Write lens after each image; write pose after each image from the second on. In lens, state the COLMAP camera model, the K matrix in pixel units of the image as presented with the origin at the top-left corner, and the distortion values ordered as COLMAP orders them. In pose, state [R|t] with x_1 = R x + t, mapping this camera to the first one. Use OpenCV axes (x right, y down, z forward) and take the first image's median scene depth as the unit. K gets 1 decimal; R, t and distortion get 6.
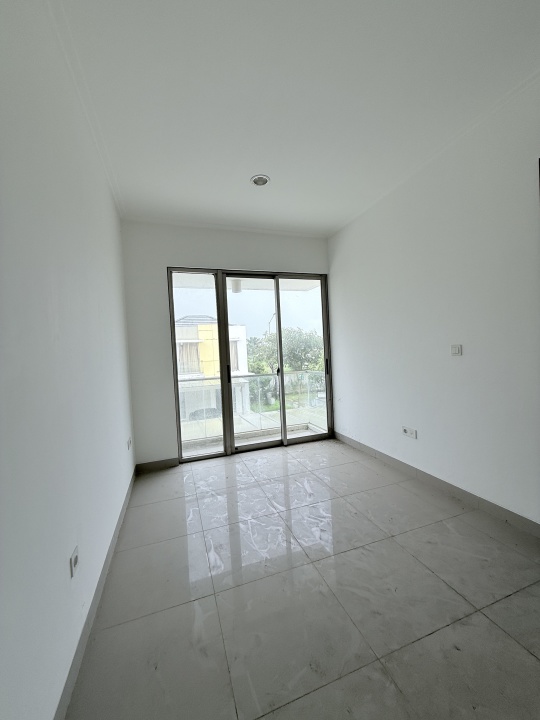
lens RADIAL K [[284.6, 0, 270.0], [0, 284.6, 360.0], [0, 0, 1]] dist [0.000861, 0.000170]
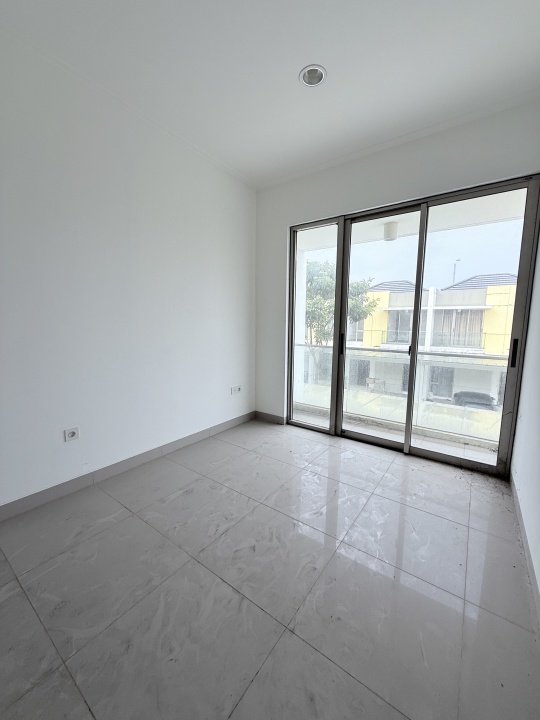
lens RADIAL K [[284.6, 0, 270.0], [0, 284.6, 360.0], [0, 0, 1]] dist [0.000861, 0.000170]
pose [[0.574087, 0.161418, -0.802726, 0.422974], [-0.066926, 0.986345, 0.150478, -0.017477], [0.816055, -0.032664, 0.577051, 0.337210]]
